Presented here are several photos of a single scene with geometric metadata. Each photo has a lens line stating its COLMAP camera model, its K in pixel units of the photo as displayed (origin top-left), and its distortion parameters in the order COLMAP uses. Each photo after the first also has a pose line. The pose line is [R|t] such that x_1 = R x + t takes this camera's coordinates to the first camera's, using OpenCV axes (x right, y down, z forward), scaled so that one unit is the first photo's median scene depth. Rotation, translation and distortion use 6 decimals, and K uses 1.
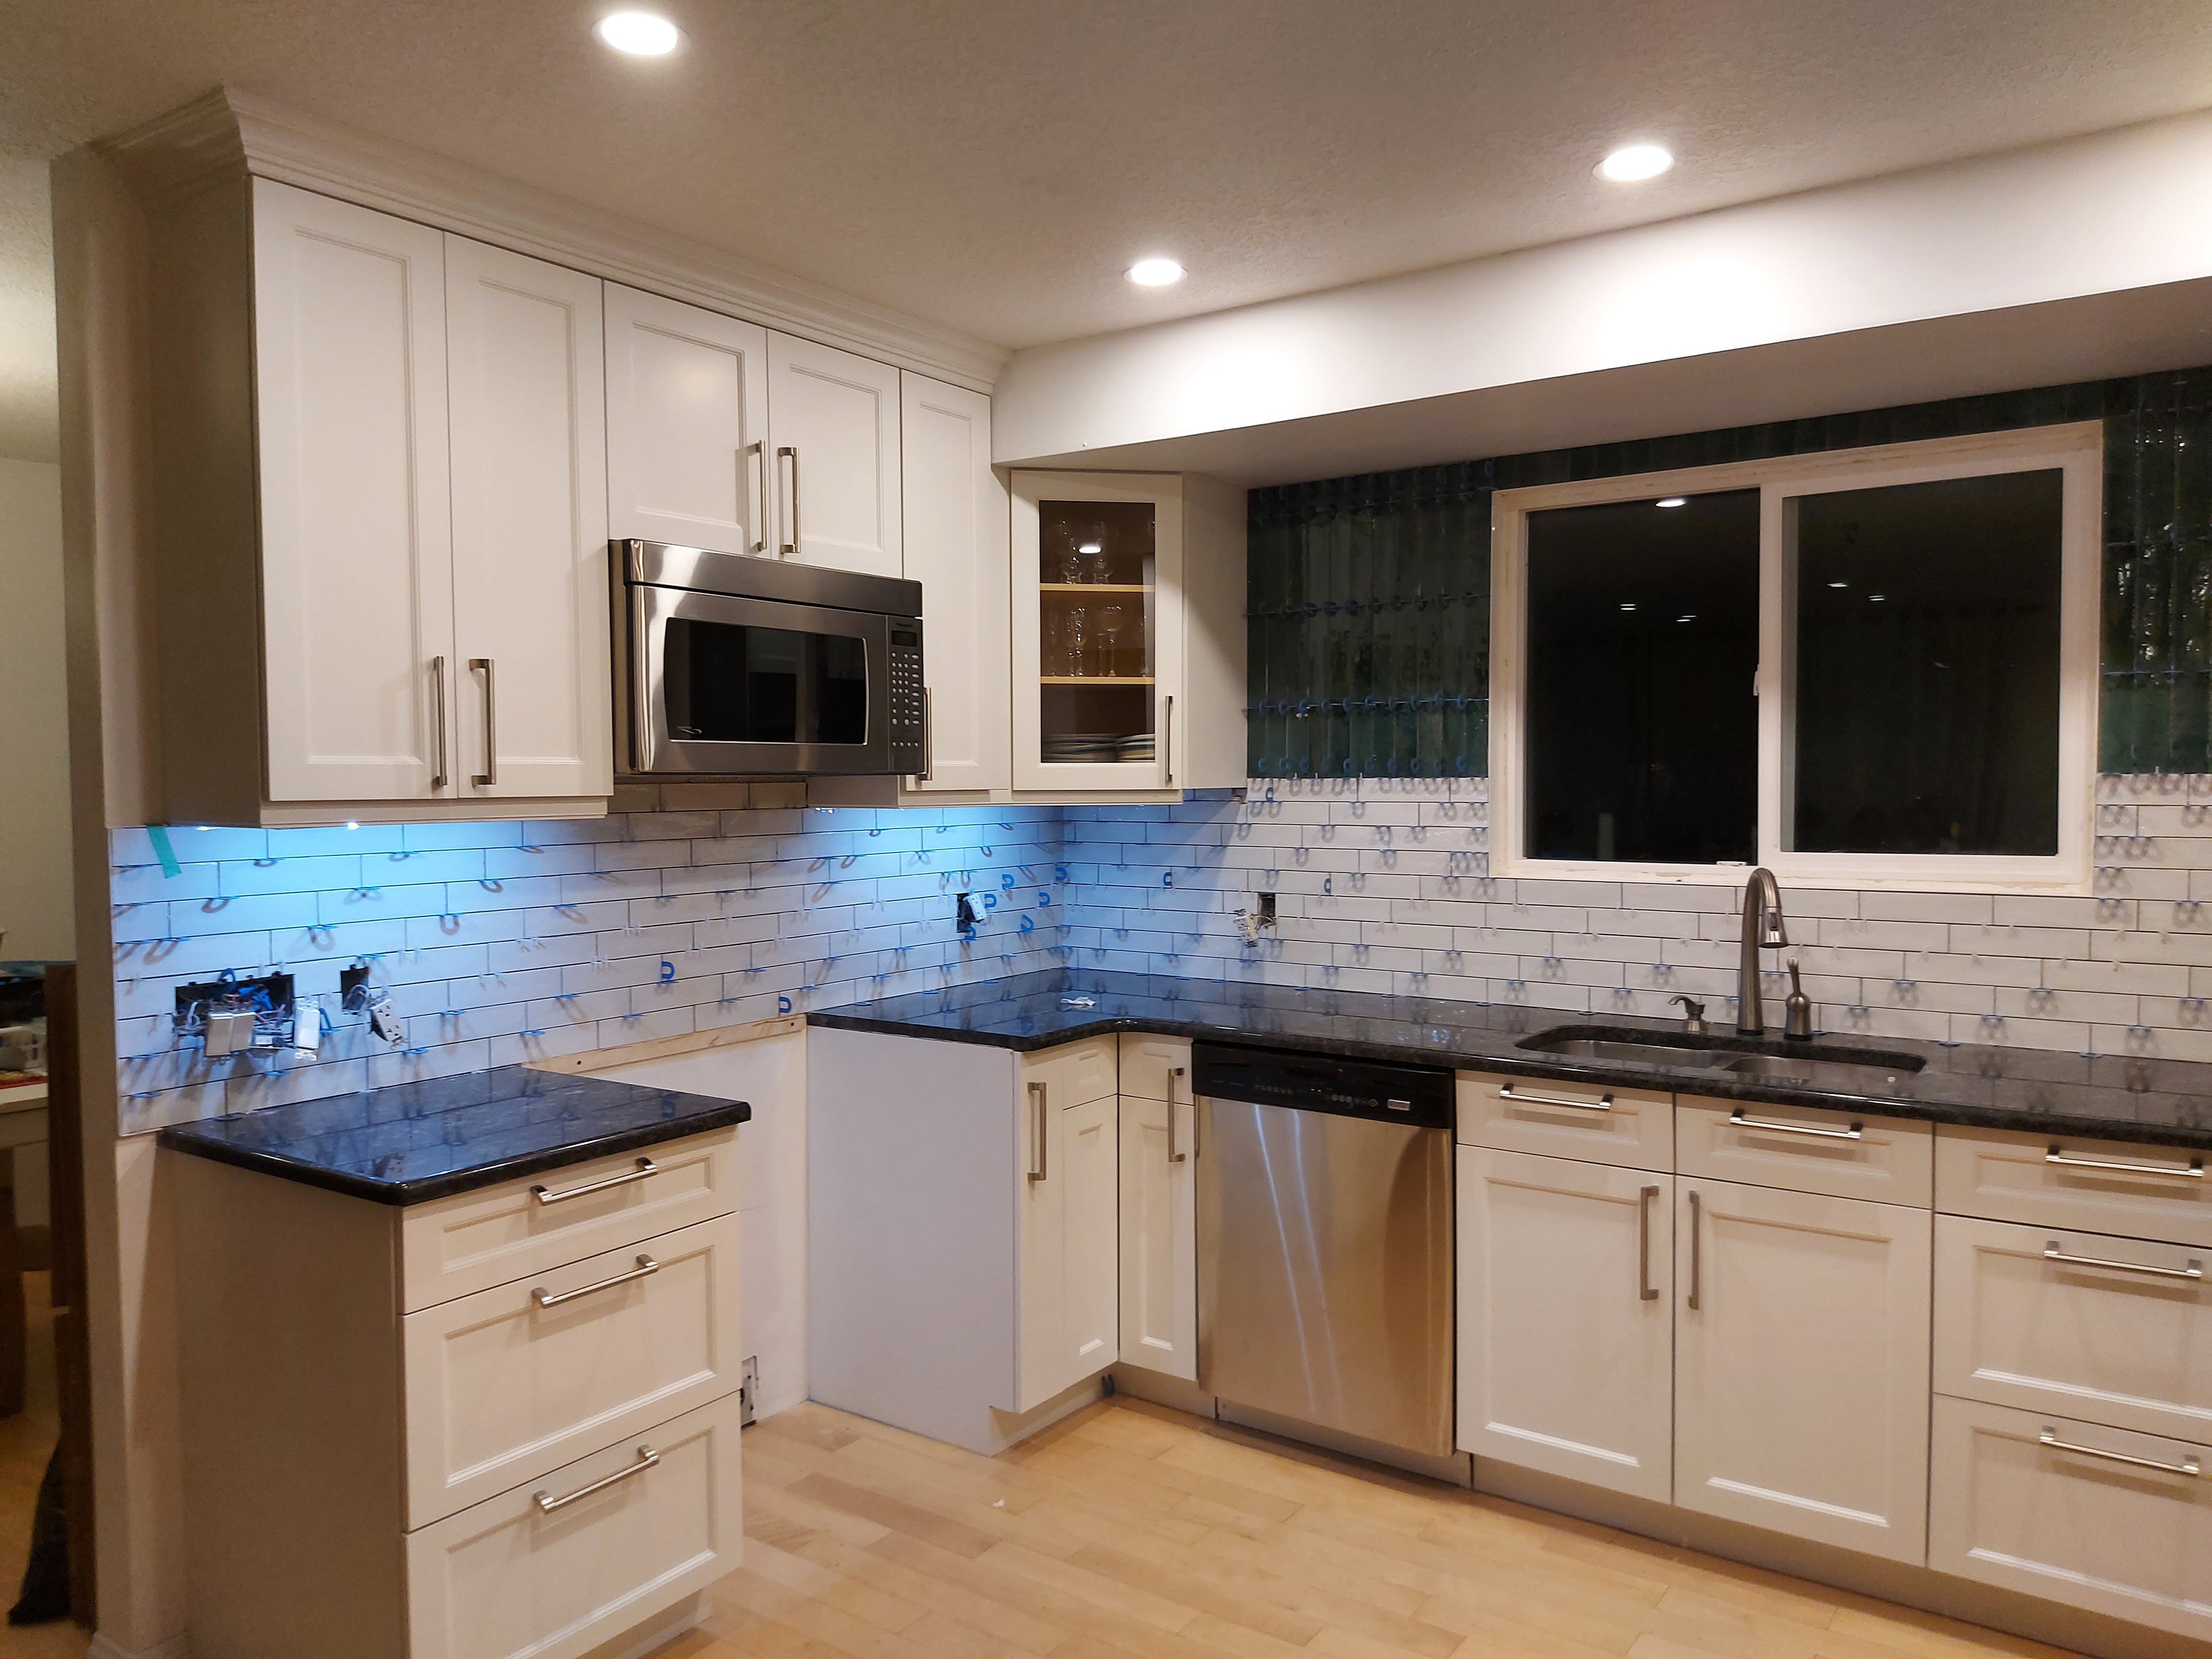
lens RADIAL K [[1585.3, 0, 1105.8], [0, 1585.3, 847.8], [0, 0, 1]] dist [0.123053, -0.130831]
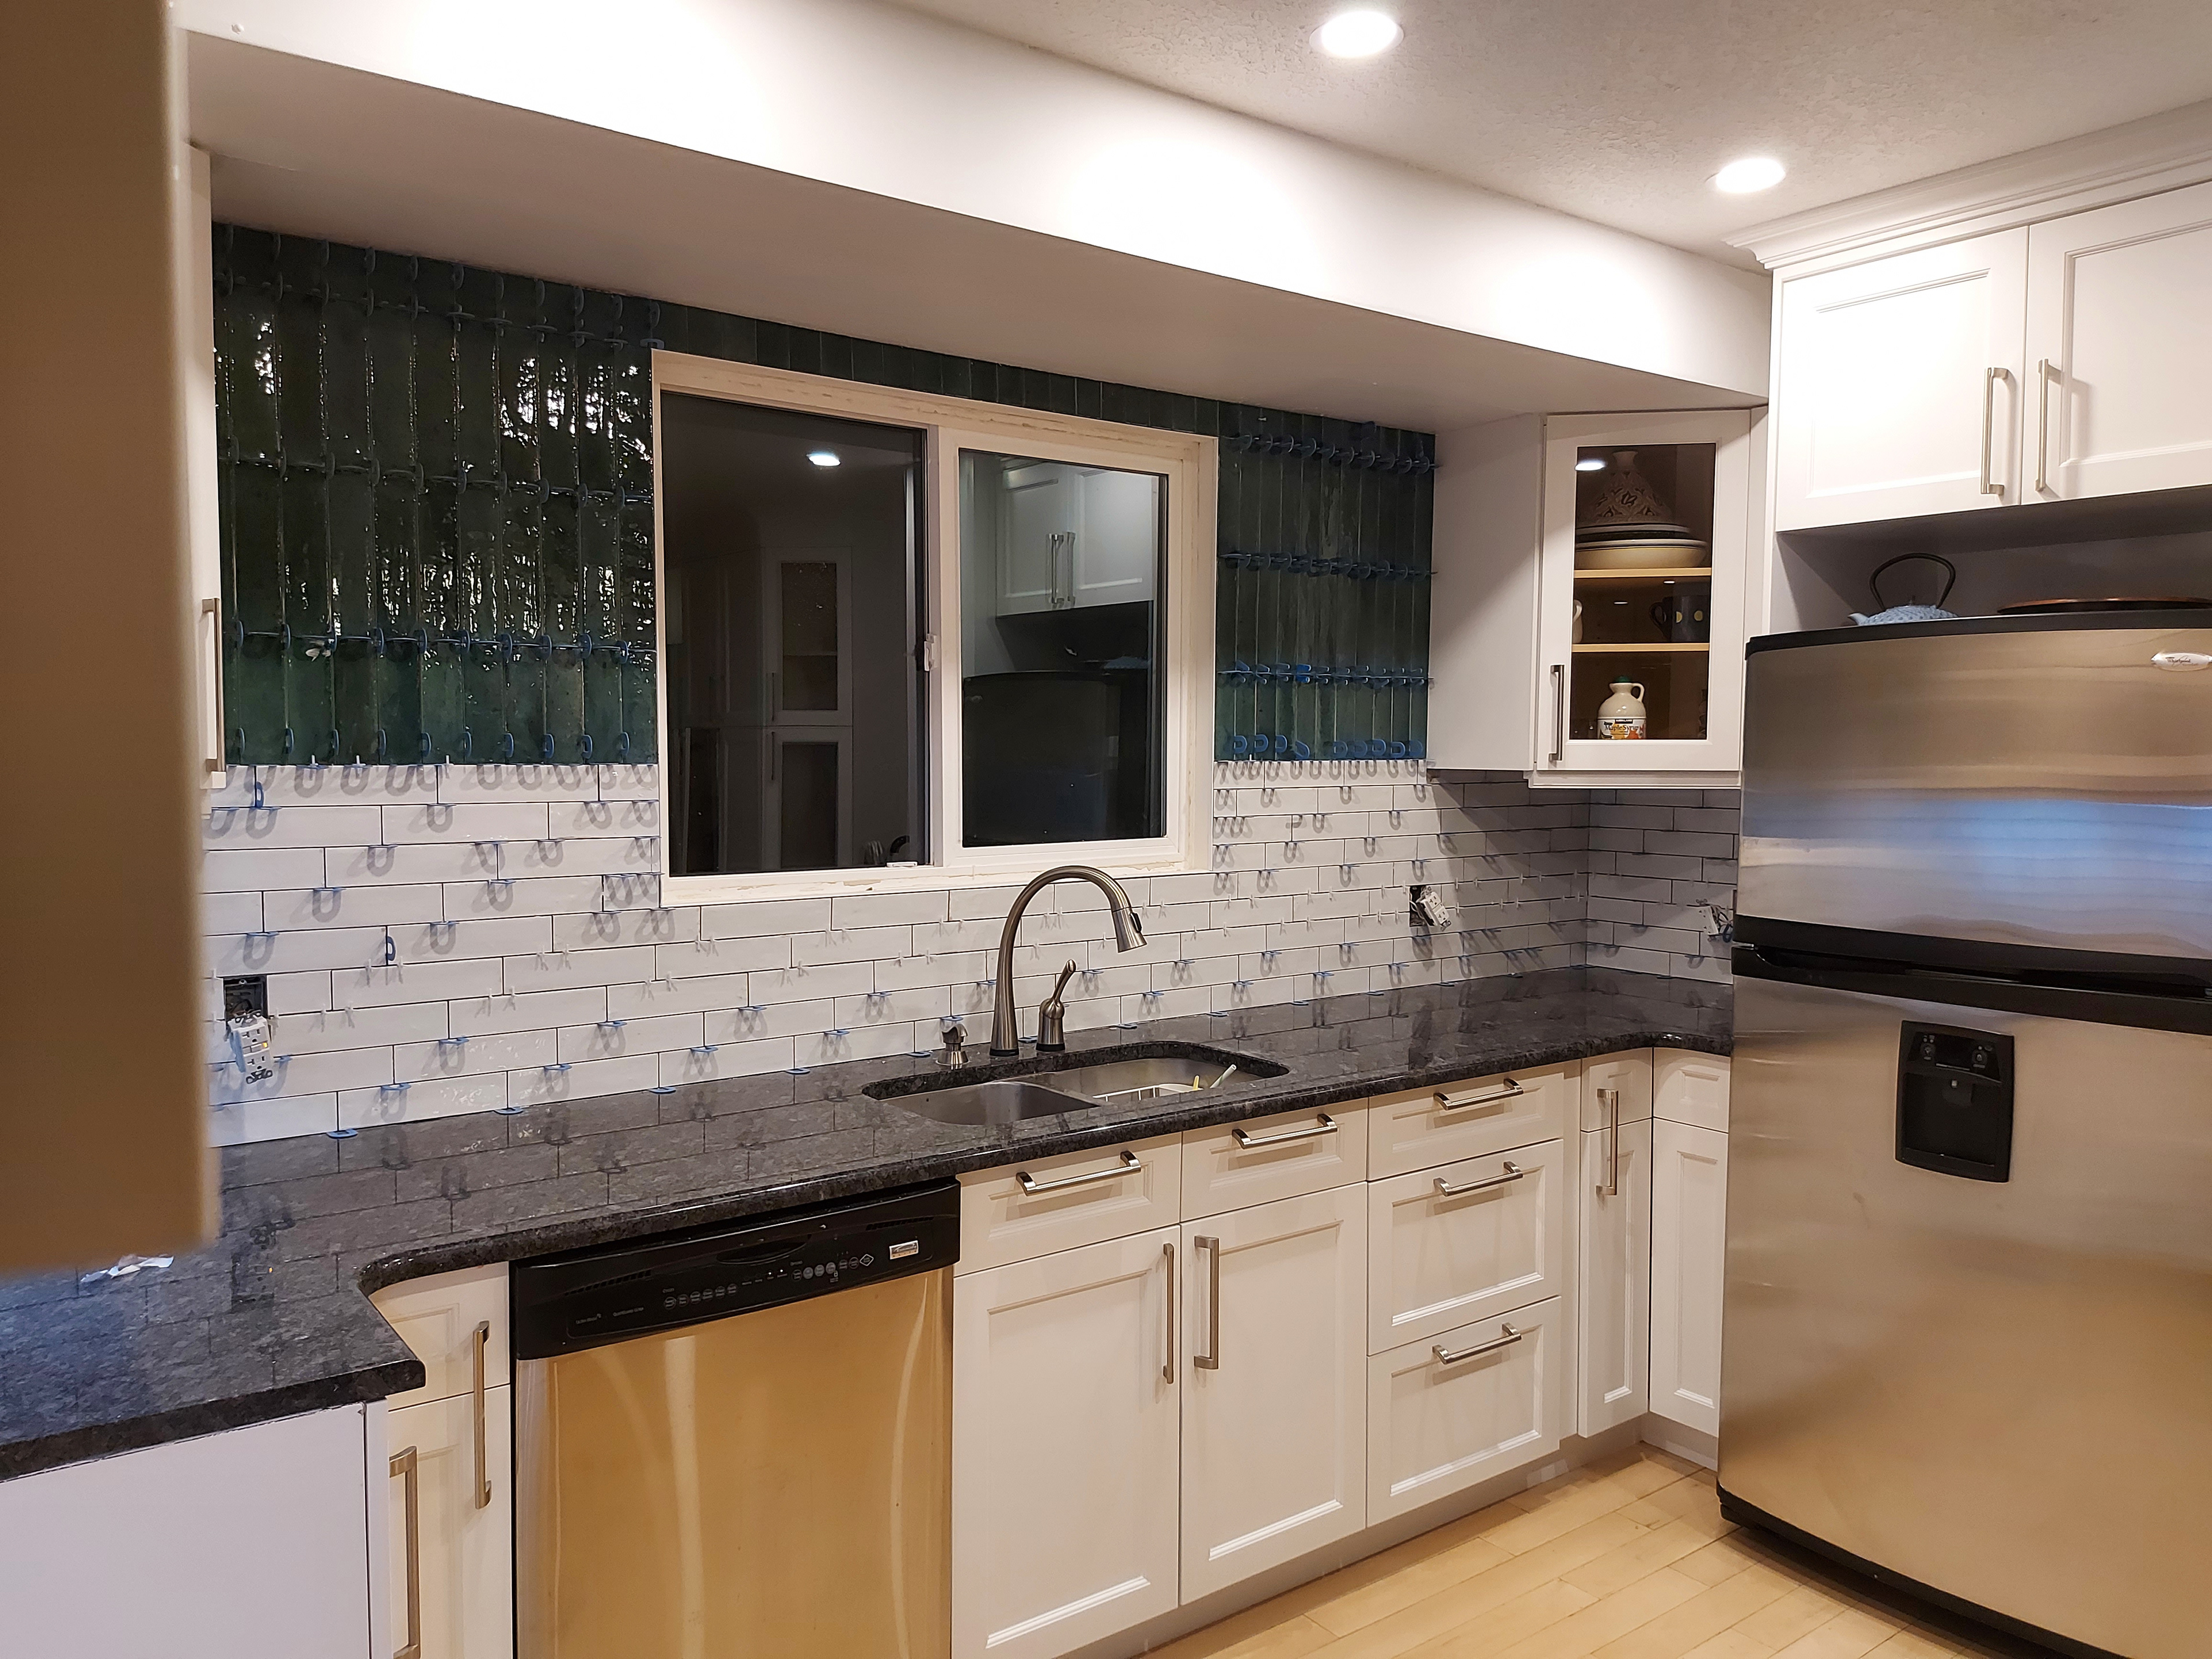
lens RADIAL K [[1585.3, 0, 1105.8], [0, 1585.3, 847.8], [0, 0, 1]] dist [0.123053, -0.130831]
pose [[0.307578, -0.054338, 0.949970, -0.382837], [0.041799, 0.998176, 0.043561, -0.031584], [-0.950604, 0.026310, 0.309288, 0.633474]]
